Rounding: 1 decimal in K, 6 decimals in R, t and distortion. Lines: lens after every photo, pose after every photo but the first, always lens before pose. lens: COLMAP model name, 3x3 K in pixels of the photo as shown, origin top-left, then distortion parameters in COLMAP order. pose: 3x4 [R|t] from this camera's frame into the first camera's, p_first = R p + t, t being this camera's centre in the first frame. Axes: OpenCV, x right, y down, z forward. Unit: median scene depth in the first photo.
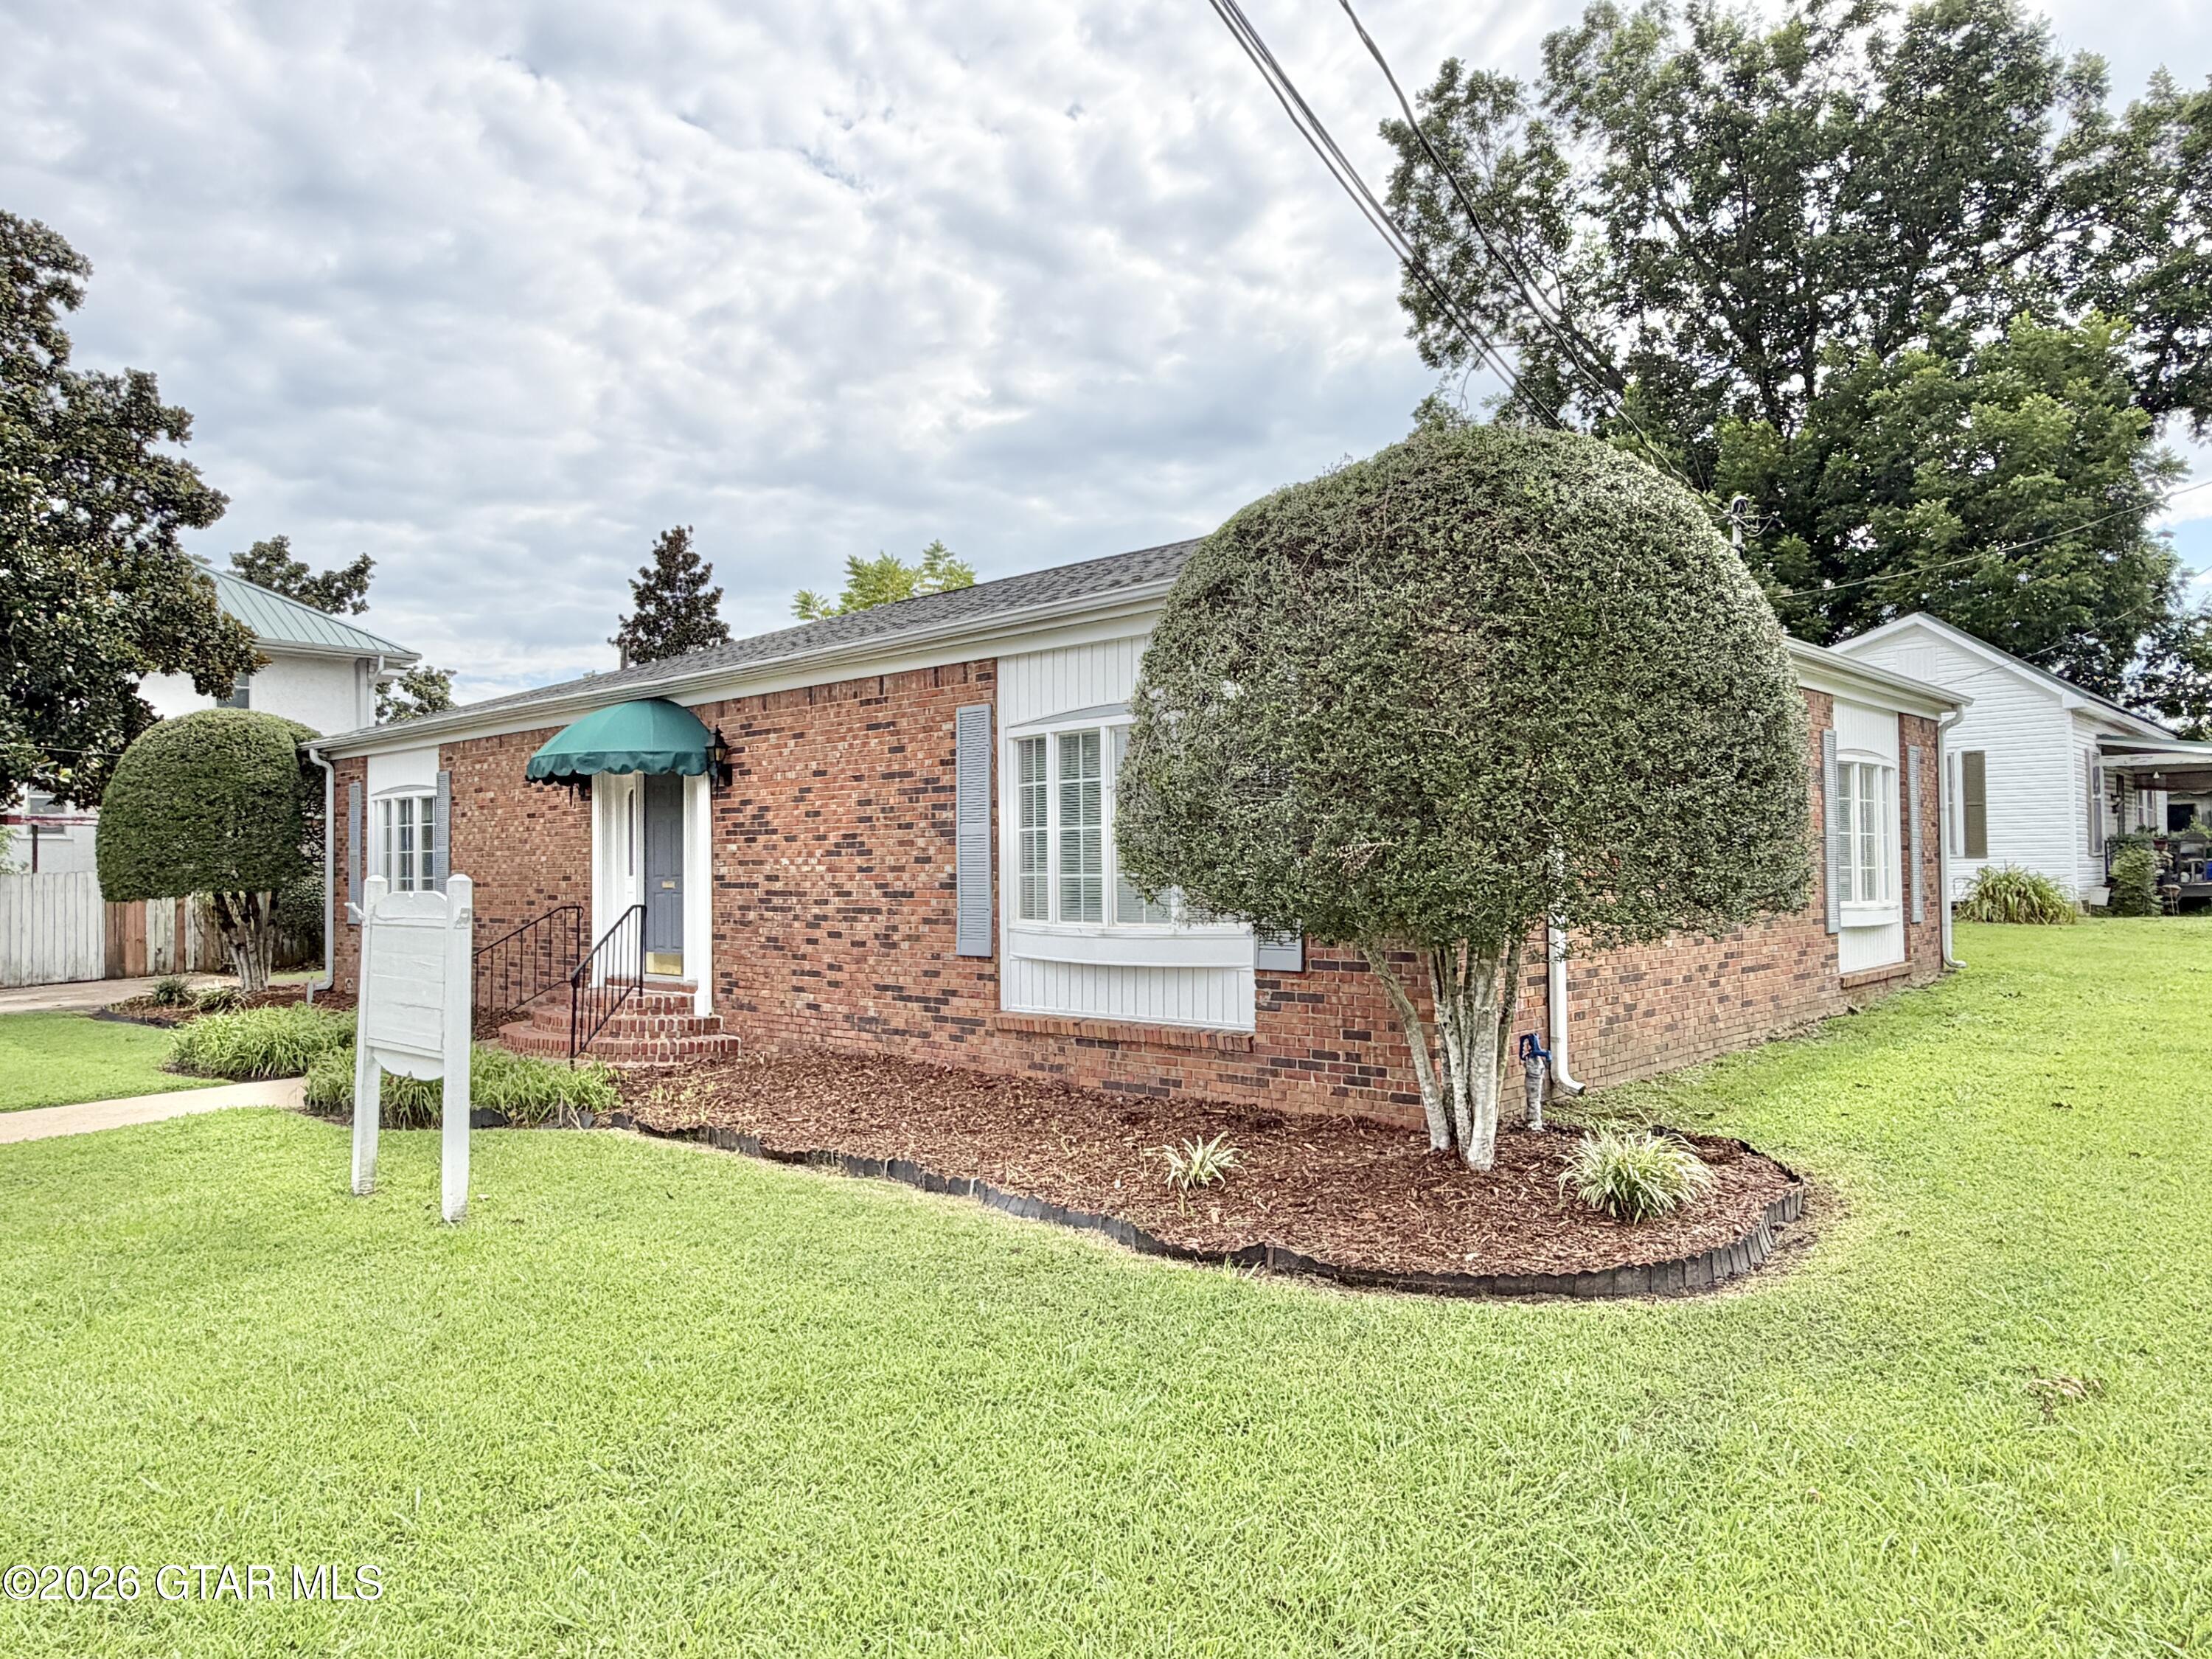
lens RADIAL K [[1432.7, 0, 1108.2], [0, 1432.7, 837.2], [0, 0, 1]] dist [0.010751, -0.000077]
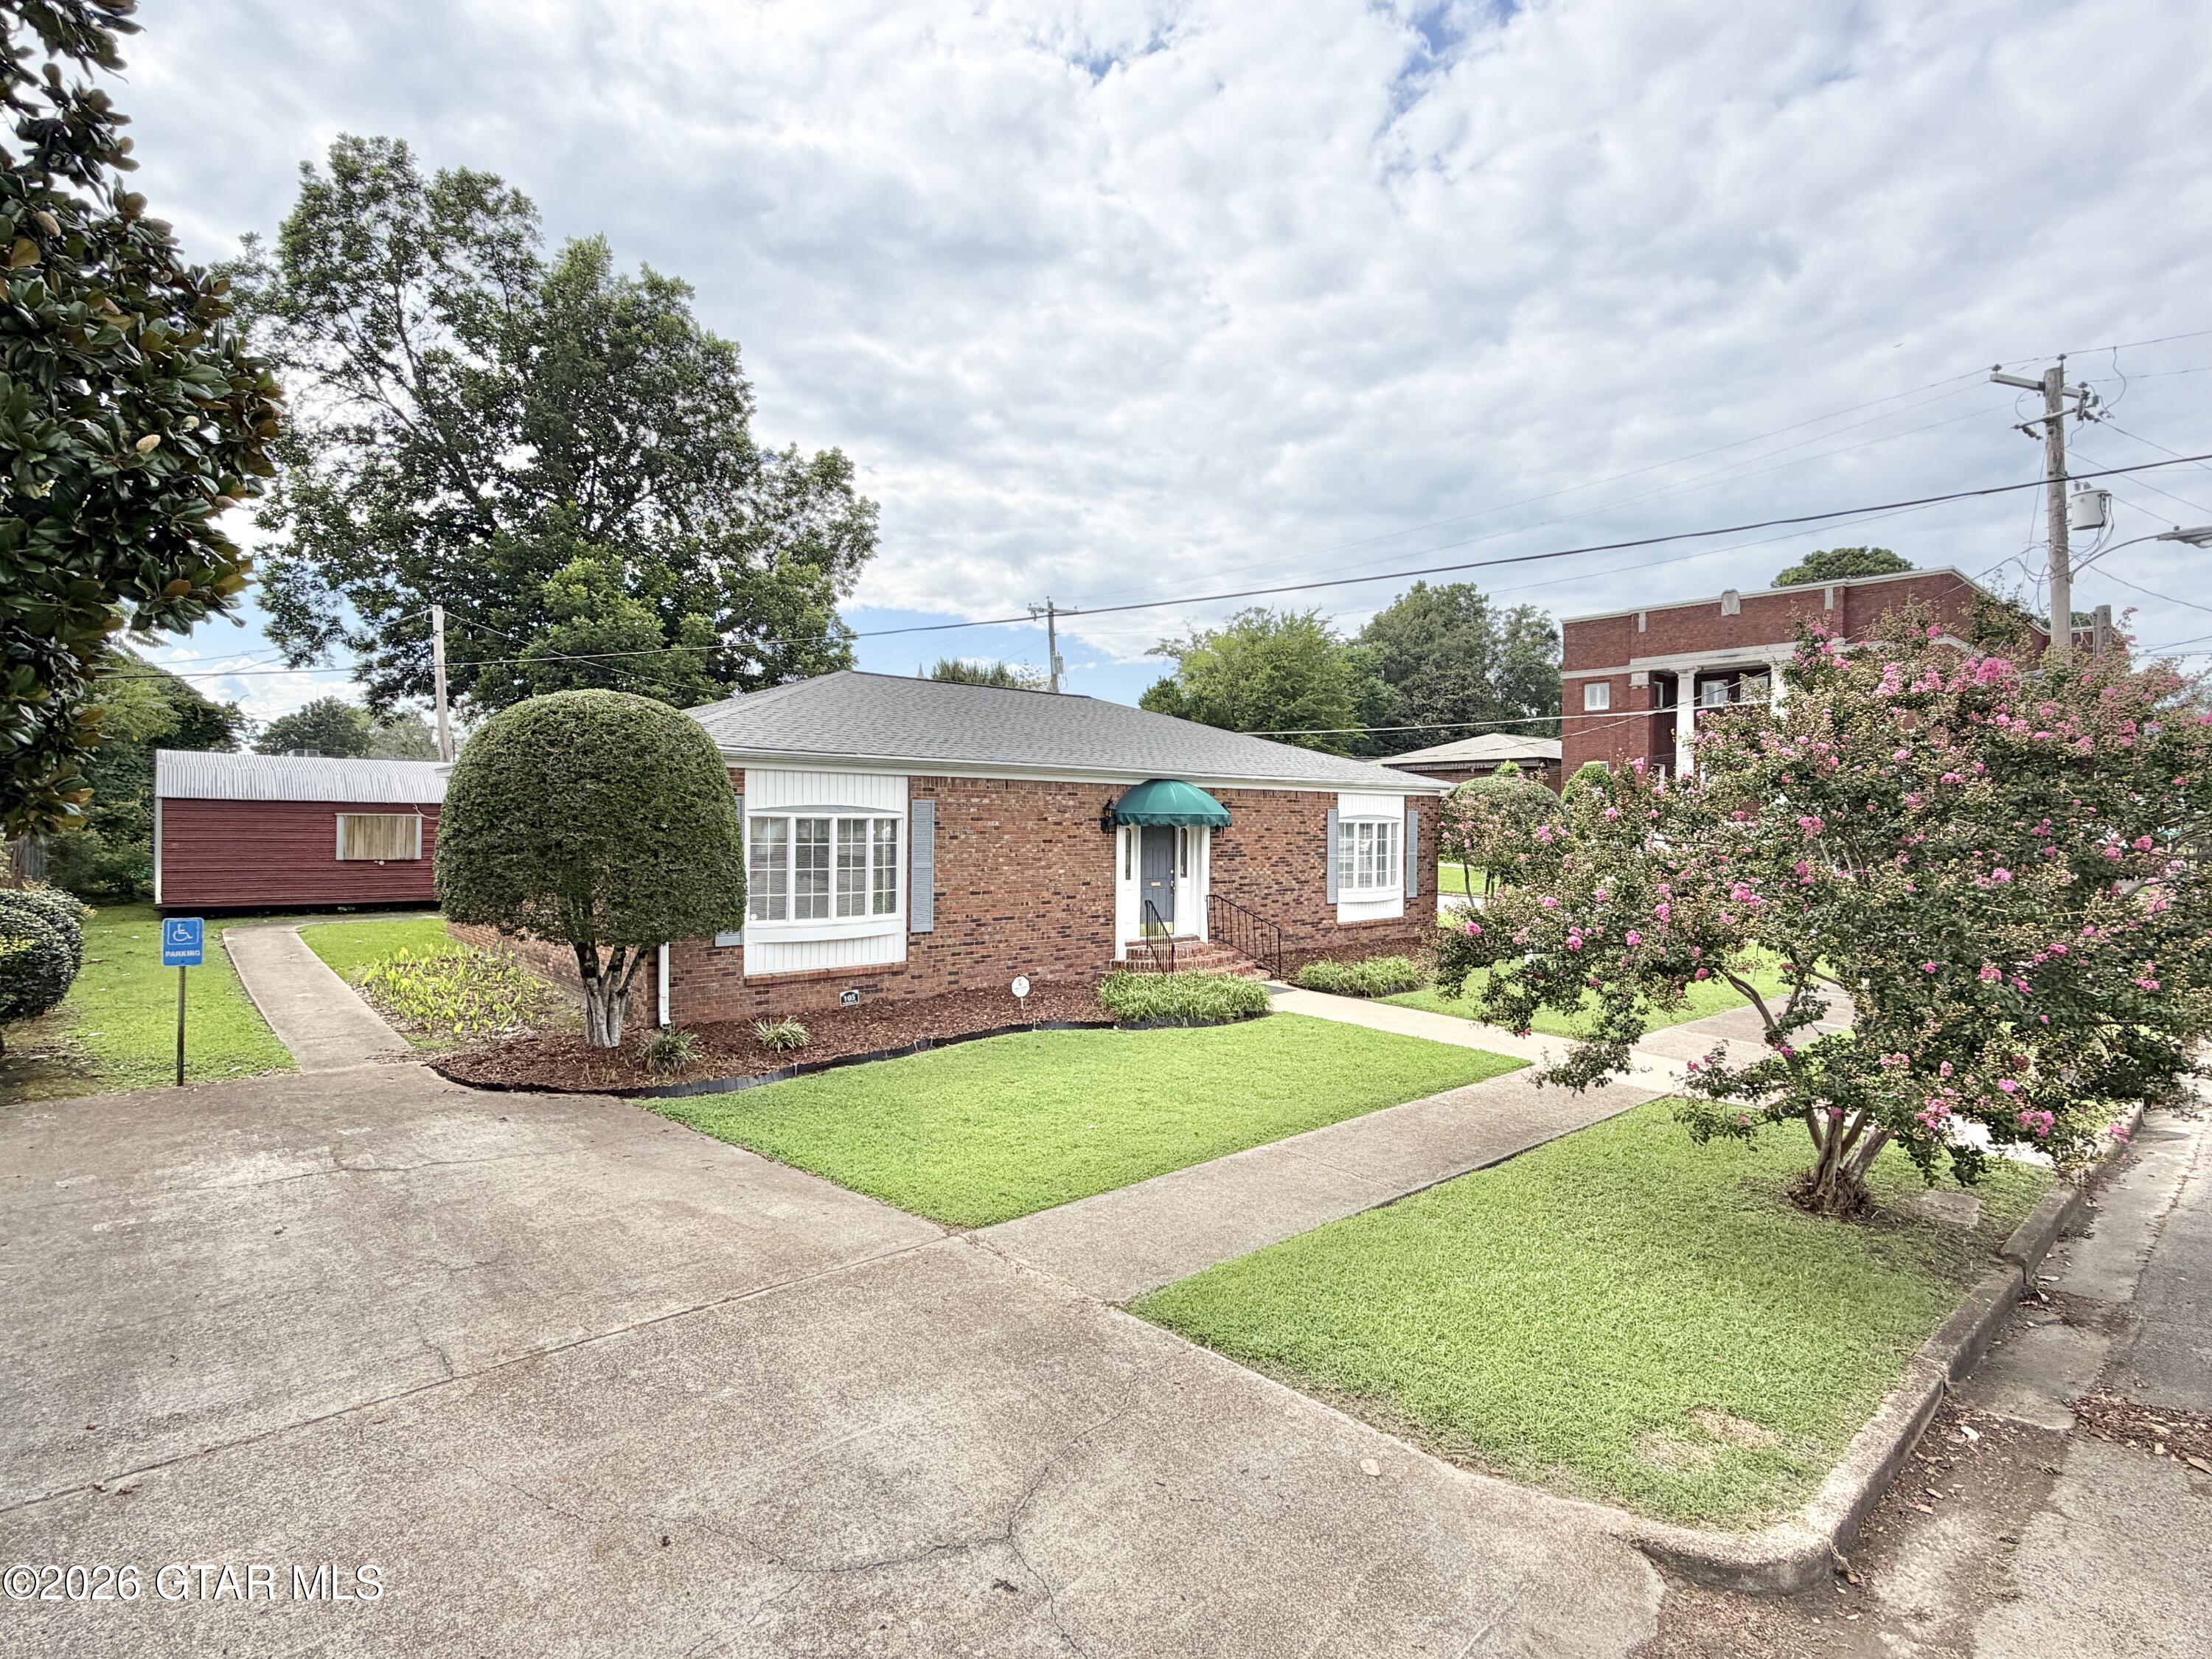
lens RADIAL K [[1143.5, 0, 1099.7], [0, 1143.5, 820.4], [0, 0, 1]] dist [-0.005203, -0.000136]
pose [[0.093464, 0.010050, 0.995572, -2.092341], [-0.030394, 0.999512, -0.007237, -0.039908], [-0.995159, -0.029583, 0.093724, 1.150722]]
